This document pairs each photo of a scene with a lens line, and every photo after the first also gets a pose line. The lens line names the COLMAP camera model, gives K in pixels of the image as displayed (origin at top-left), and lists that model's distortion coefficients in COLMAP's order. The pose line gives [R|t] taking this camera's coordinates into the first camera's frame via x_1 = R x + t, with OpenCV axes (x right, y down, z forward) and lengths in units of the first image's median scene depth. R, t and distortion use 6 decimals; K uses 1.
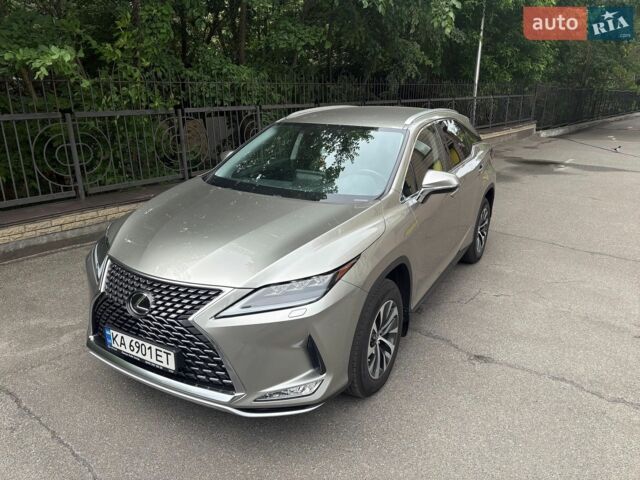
lens RADIAL K [[480.2, 0, 335.7], [0, 480.2, 227.0], [0, 0, 1]] dist [0.050727, -0.024160]
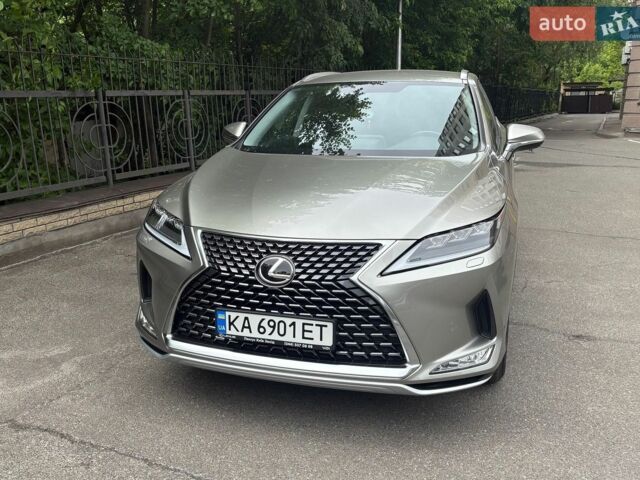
lens RADIAL K [[619.1, 0, 302.5], [0, 619.1, 233.4], [0, 0, 1]] dist [0.043220, 0.000000]
pose [[0.977836, -0.061163, 0.200237, -0.550965], [0.075027, 0.995227, -0.062395, 0.161262], [-0.195466, 0.076036, 0.977759, -0.018667]]
